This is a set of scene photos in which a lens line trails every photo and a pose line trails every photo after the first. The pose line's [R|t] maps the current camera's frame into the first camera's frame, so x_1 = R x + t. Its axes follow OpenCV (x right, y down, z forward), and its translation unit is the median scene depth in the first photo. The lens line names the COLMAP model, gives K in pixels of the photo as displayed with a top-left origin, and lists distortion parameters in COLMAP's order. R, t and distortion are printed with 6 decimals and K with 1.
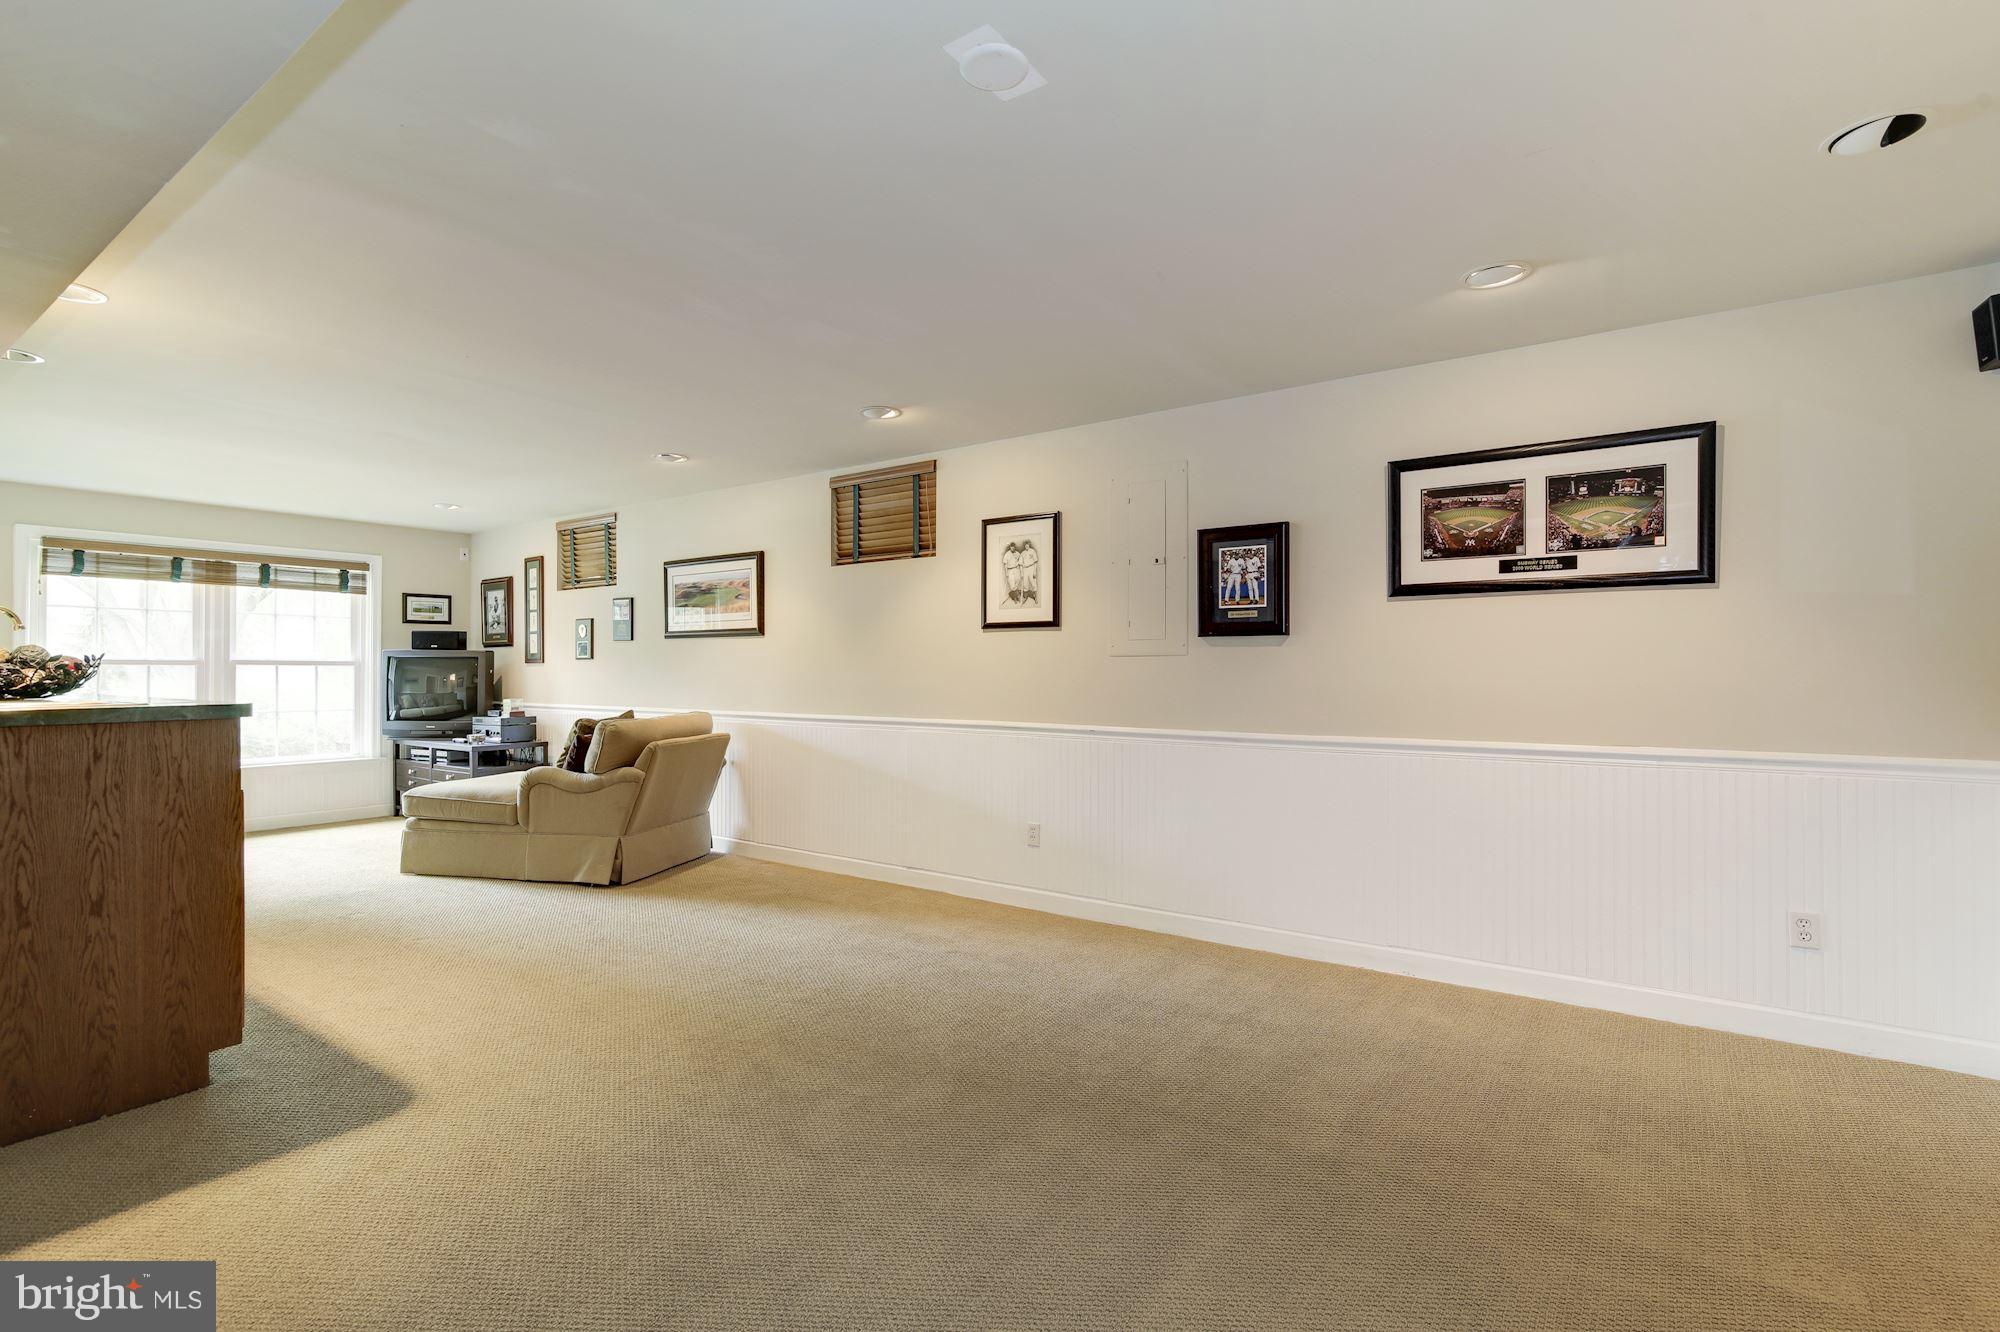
lens RADIAL K [[914.2, 0, 1002.1], [0, 914.2, 667.0], [0, 0, 1]] dist [-0.004738, -0.001070]
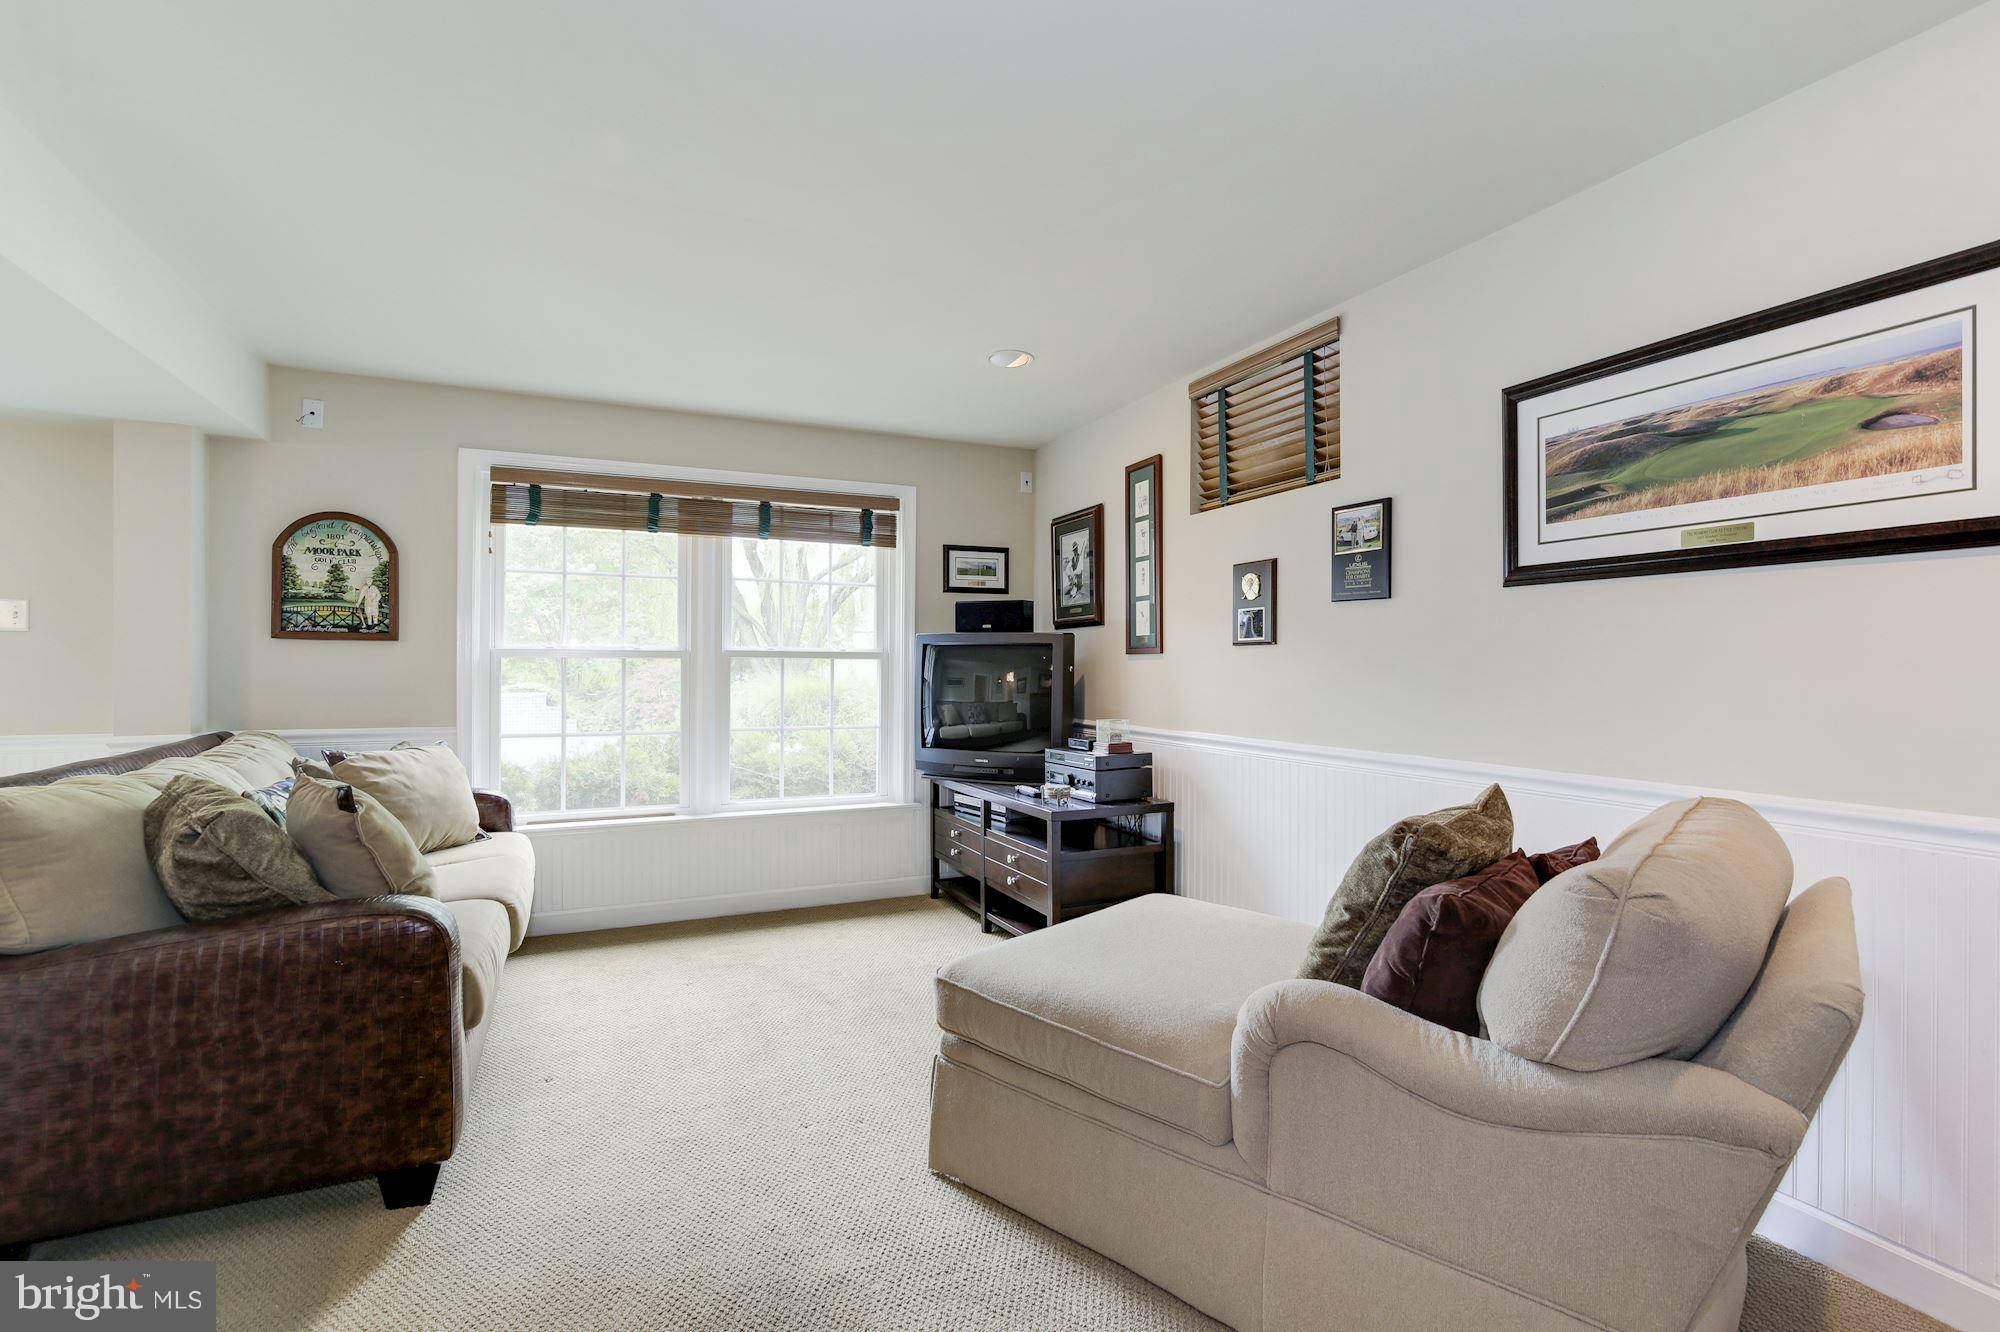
lens RADIAL K [[914.2, 0, 999.3], [0, 914.2, 662.6], [0, 0, 1]] dist [-0.004738, -0.001070]
pose [[0.863847, 0.001457, -0.503753, -0.315735], [-0.001474, 0.999999, 0.000365, 0.000983], [0.503753, 0.000427, 0.863848, 0.489578]]
